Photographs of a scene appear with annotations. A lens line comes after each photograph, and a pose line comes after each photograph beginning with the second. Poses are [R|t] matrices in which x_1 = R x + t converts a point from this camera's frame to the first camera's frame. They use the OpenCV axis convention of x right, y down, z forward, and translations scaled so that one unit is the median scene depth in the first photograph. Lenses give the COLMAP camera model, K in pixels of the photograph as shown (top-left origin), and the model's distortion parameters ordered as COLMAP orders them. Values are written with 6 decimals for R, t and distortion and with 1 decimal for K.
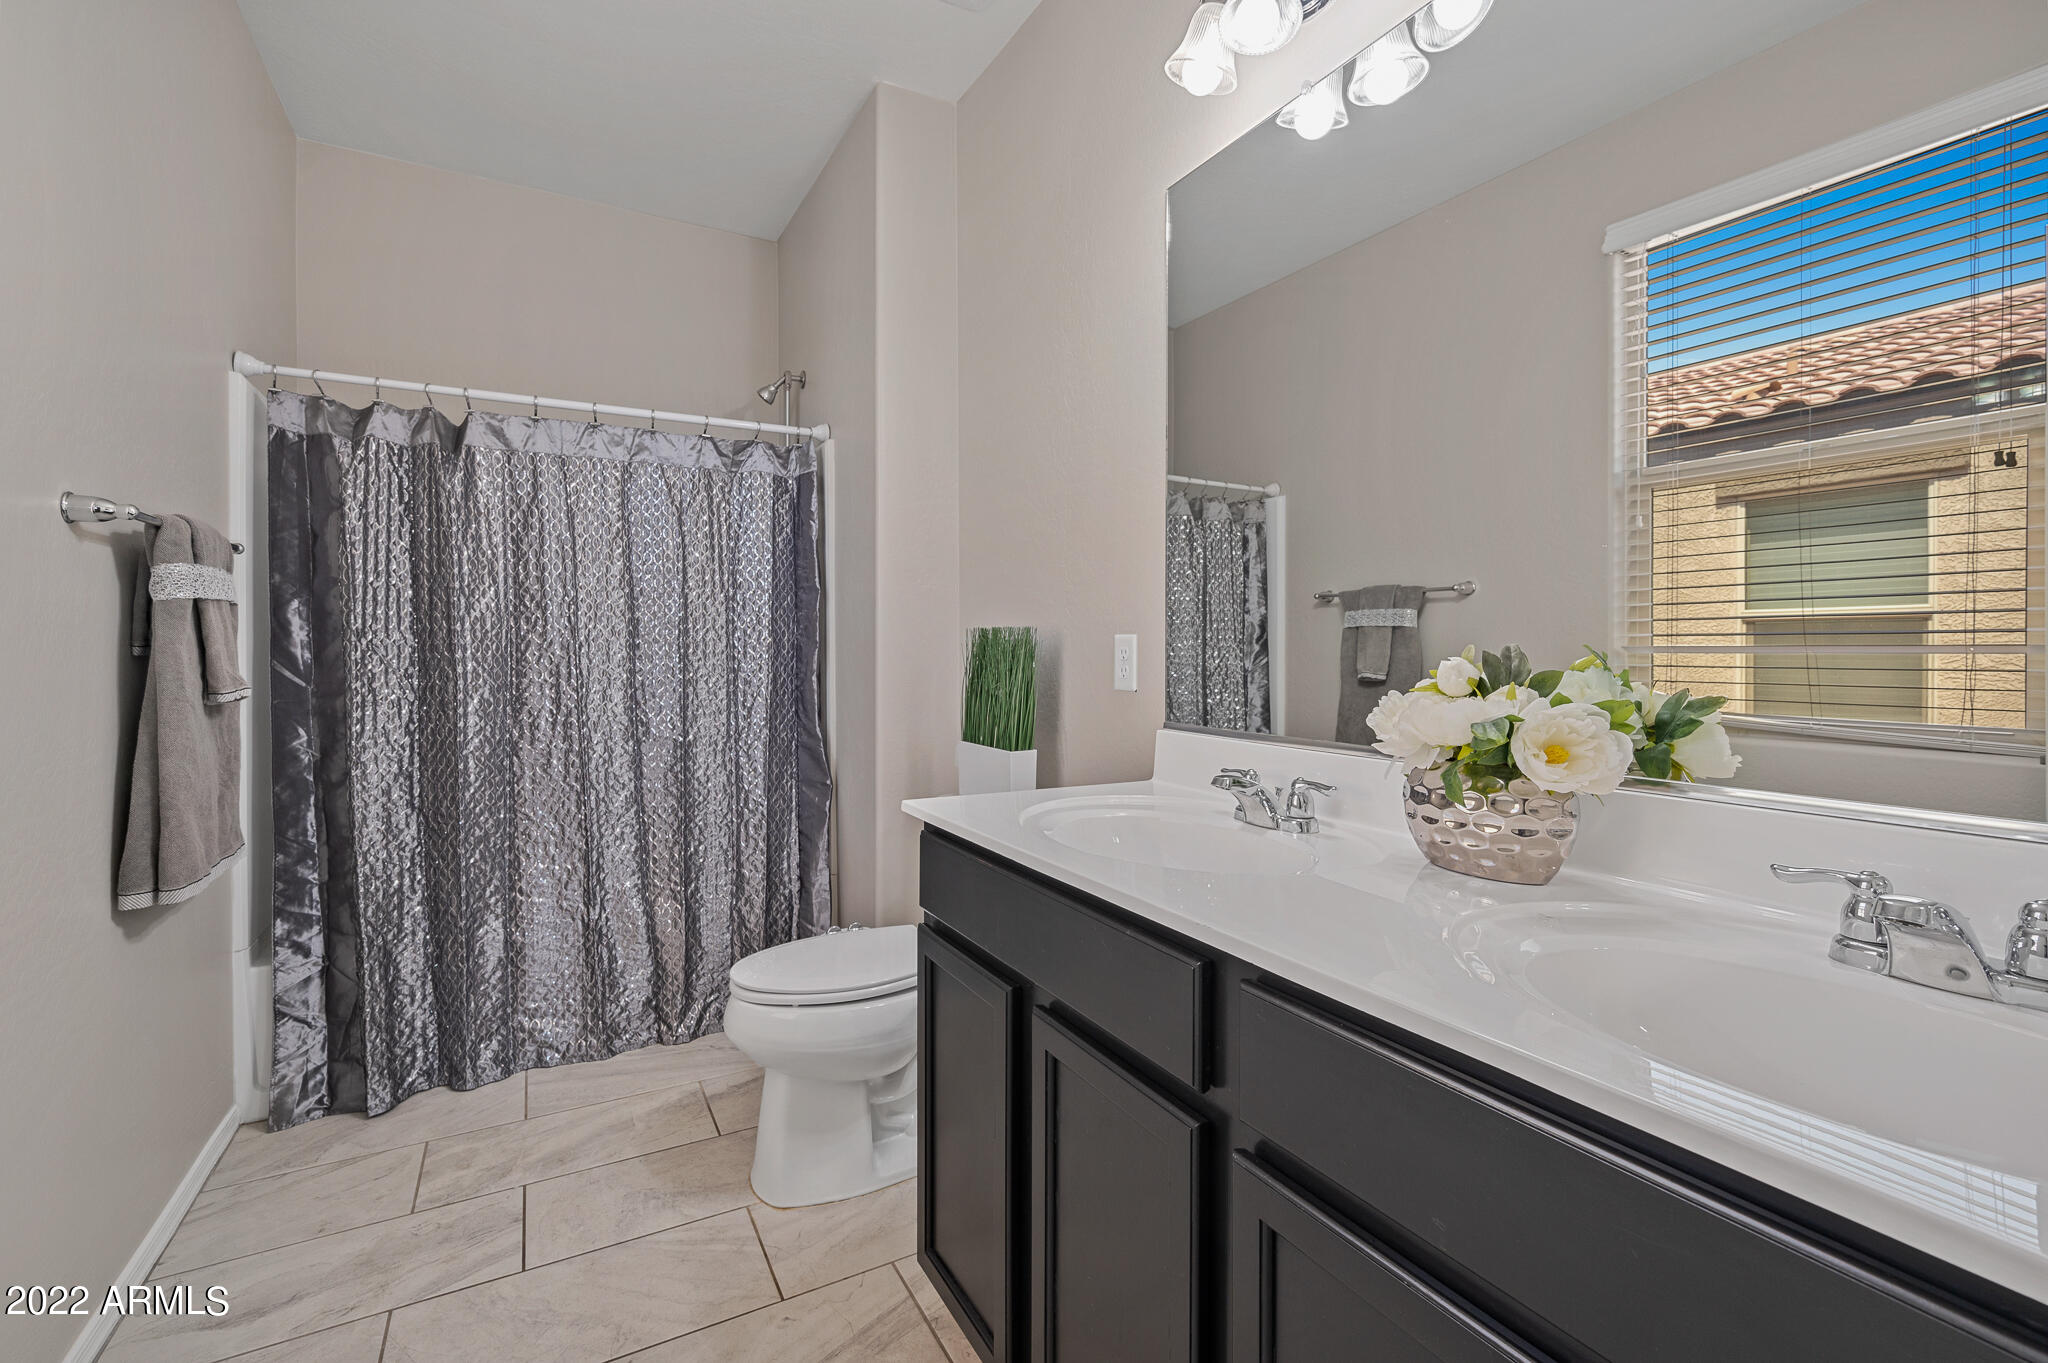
lens RADIAL K [[886.0, 0, 1021.7], [0, 886.0, 667.2], [0, 0, 1]] dist [0.004557, 0.000609]
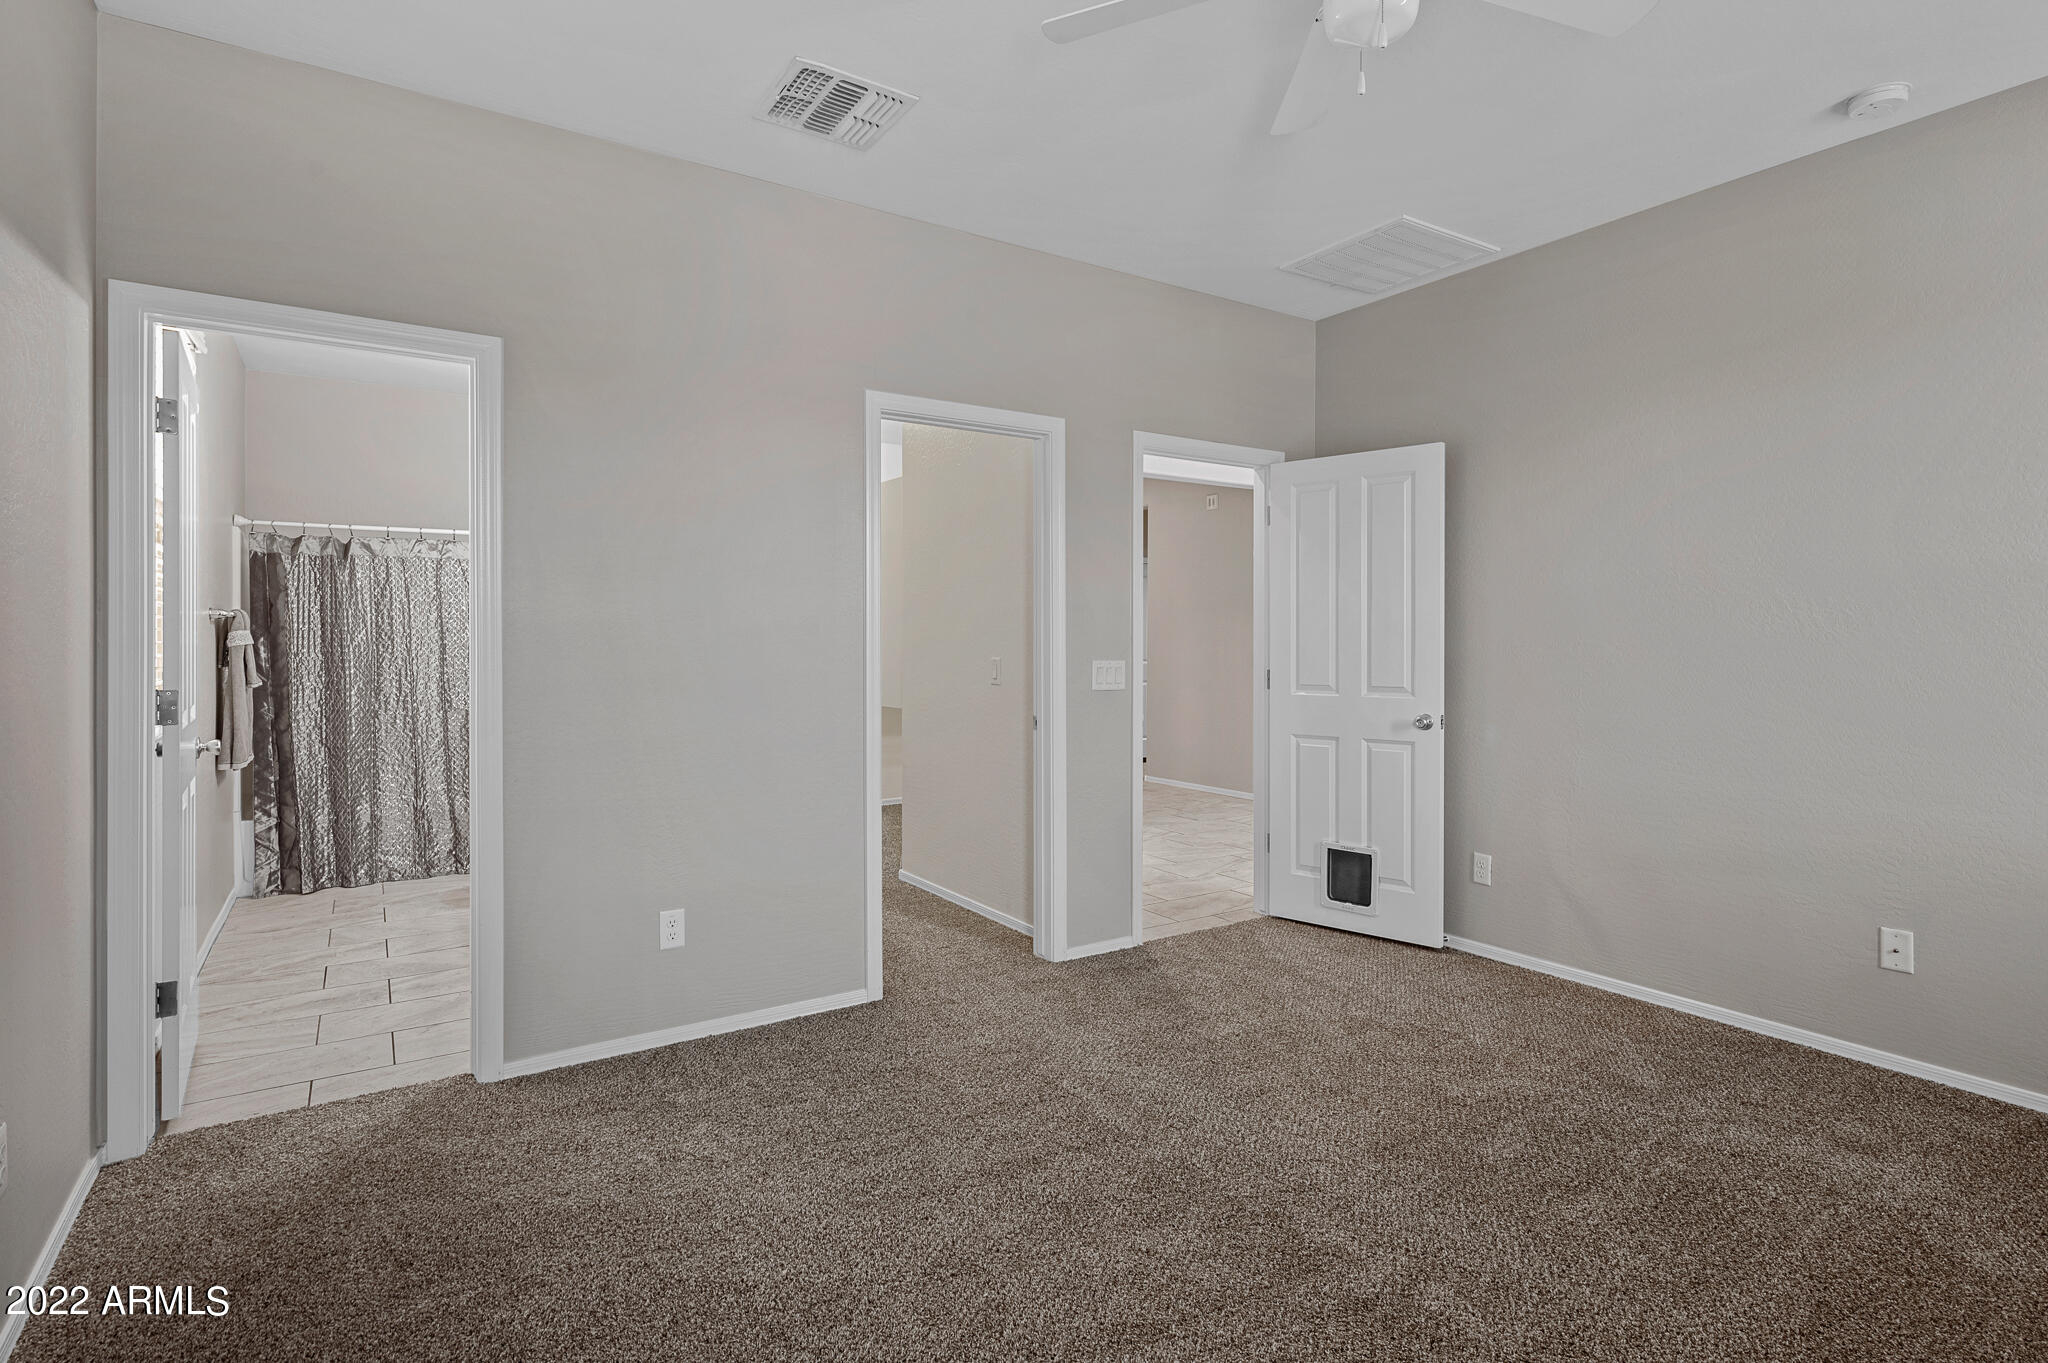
lens RADIAL K [[998.1, 0, 1015.1], [0, 998.1, 654.8], [0, 0, 1]] dist [-0.001515, 0.000206]
pose [[0.998879, -0.004355, 0.047139, 0.719884], [0.004737, 0.999957, -0.007990, -0.011631], [-0.047103, 0.008204, 0.998856, -1.242015]]
